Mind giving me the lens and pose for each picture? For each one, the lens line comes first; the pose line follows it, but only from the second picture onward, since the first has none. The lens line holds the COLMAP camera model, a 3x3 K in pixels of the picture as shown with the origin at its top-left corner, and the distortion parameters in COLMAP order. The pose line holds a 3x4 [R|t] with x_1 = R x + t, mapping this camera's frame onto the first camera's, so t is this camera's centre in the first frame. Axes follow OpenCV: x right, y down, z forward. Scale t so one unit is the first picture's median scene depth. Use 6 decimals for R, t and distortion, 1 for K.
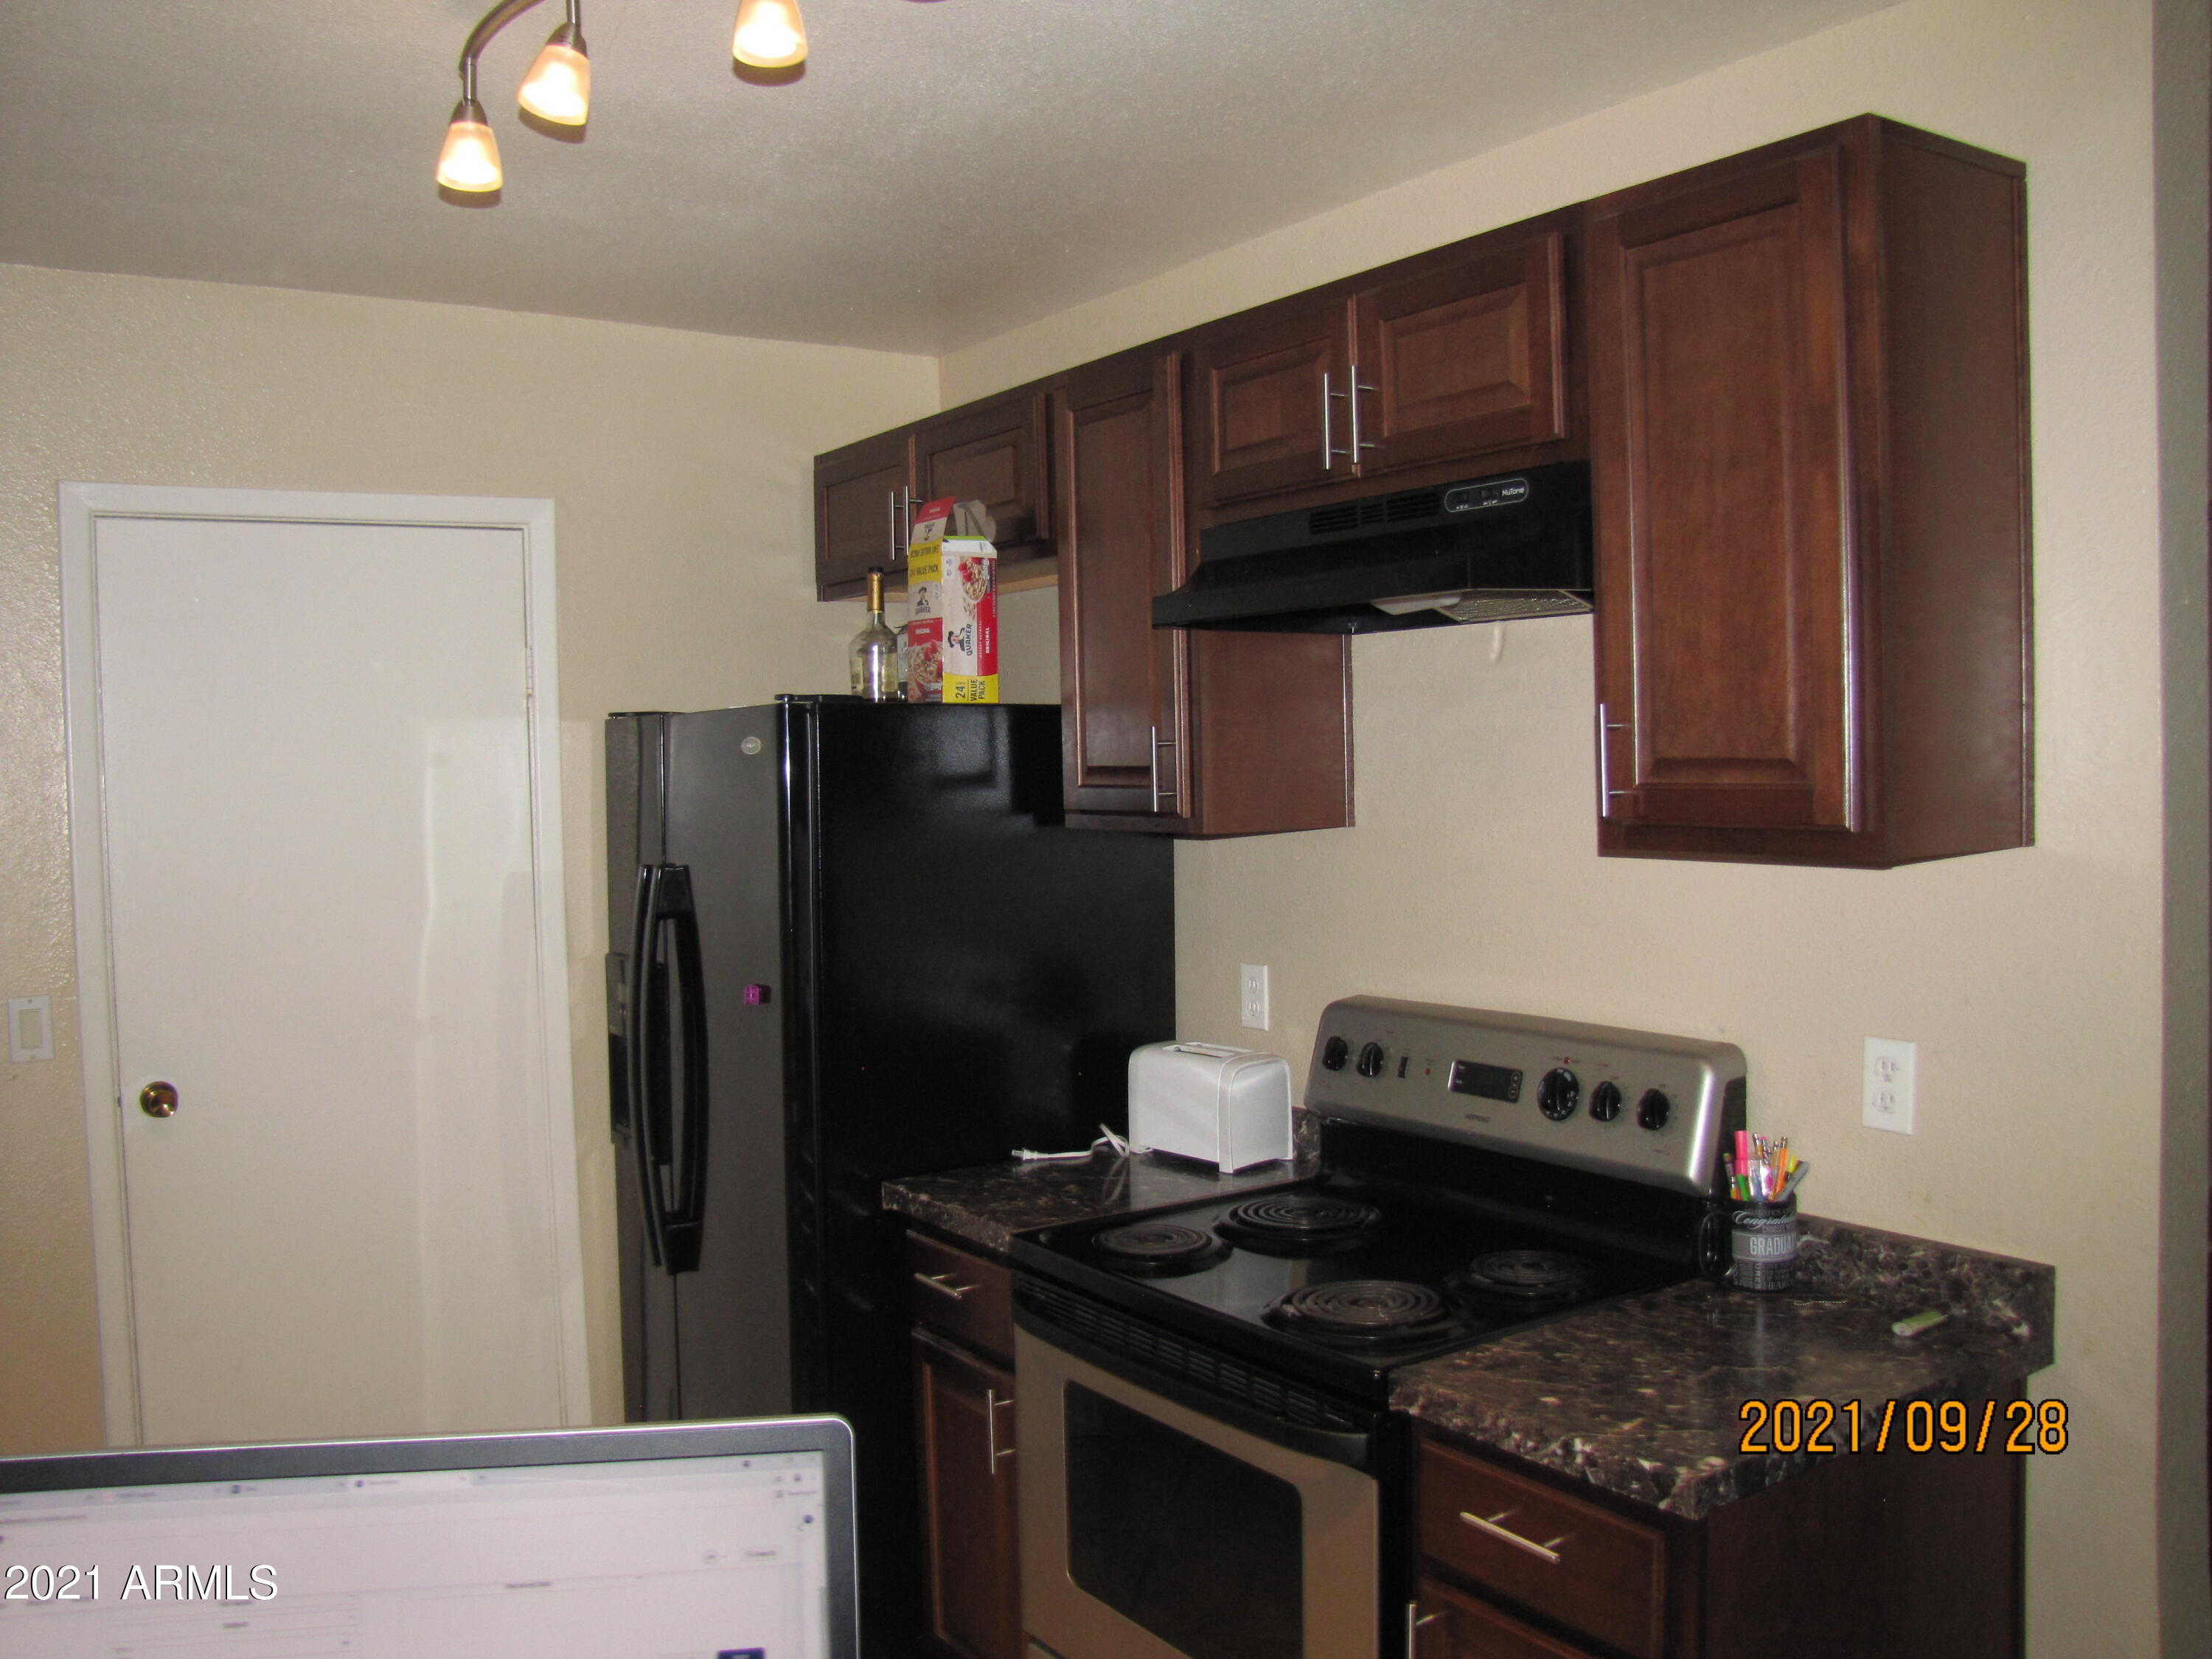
lens RADIAL K [[1861.9, 0, 1106.0], [0, 1861.9, 829.5], [0, 0, 1]] dist [-0.167165, 0.109242]
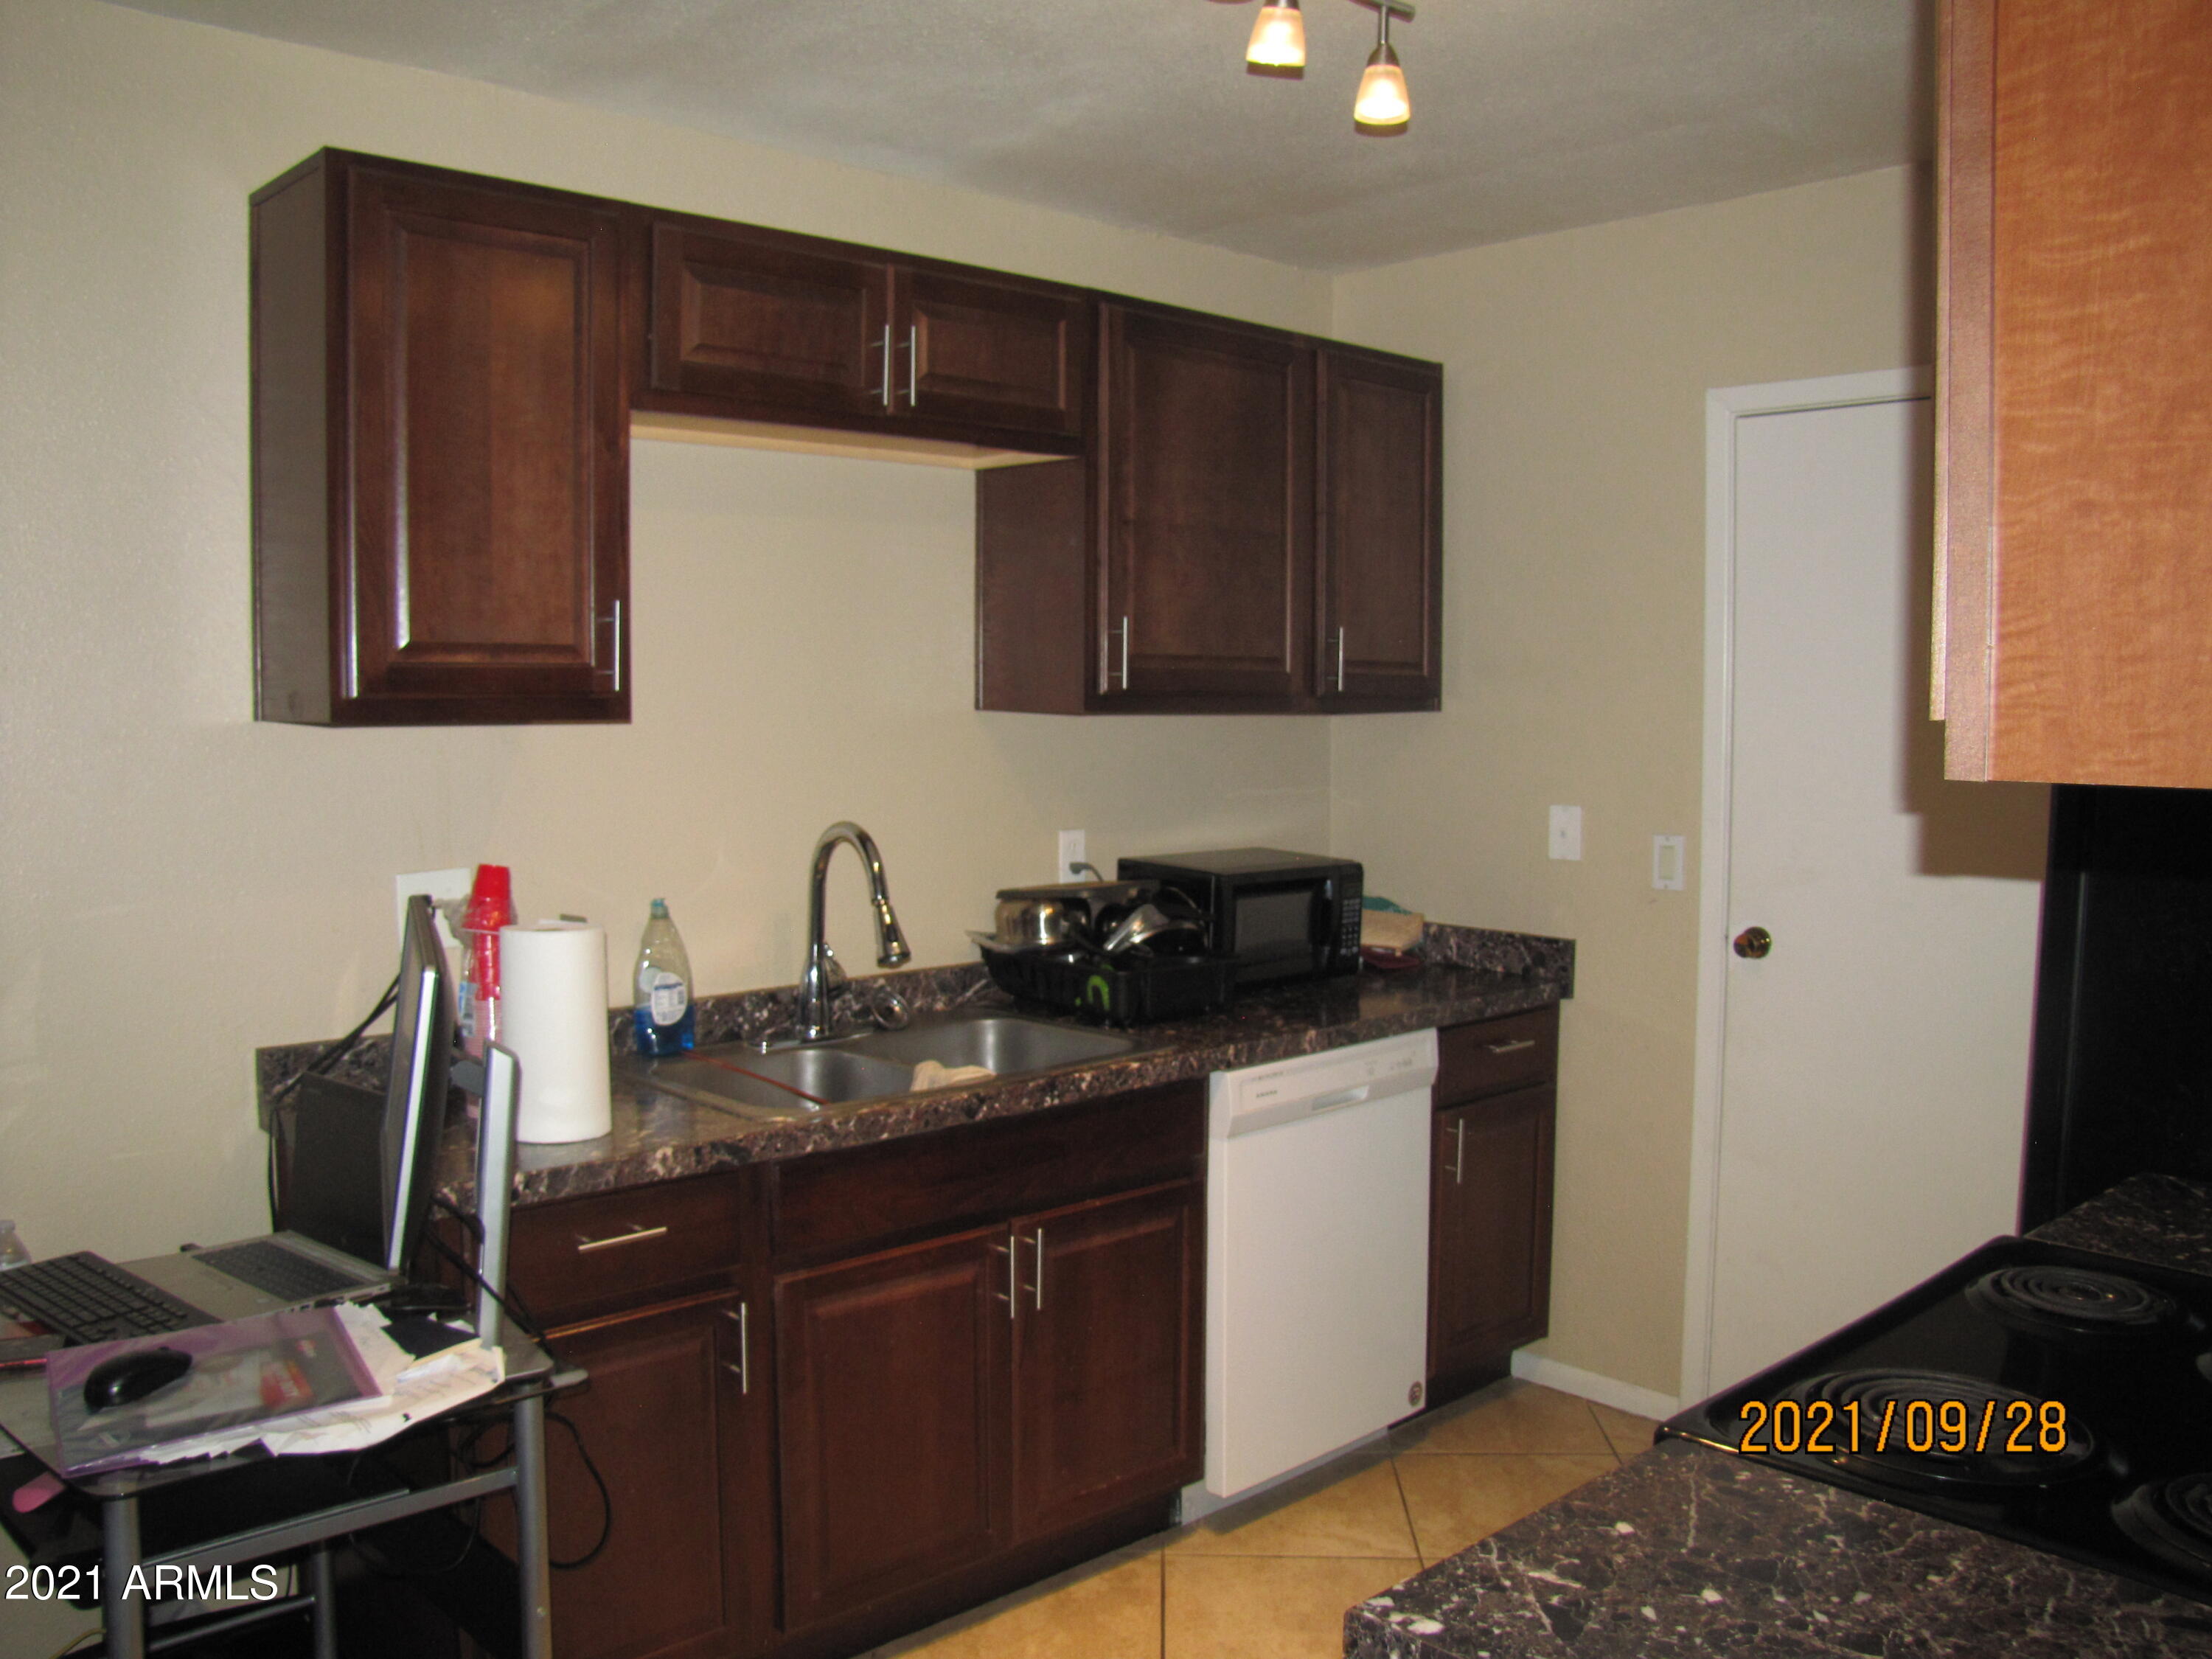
lens RADIAL K [[1861.9, 0, 1106.0], [0, 1861.9, 829.5], [0, 0, 1]] dist [-0.167165, 0.109242]
pose [[0.166060, 0.103723, -0.980646, 0.817087], [-0.065144, 0.993434, 0.094045, 0.000417], [0.983962, 0.048266, 0.171726, 0.650669]]
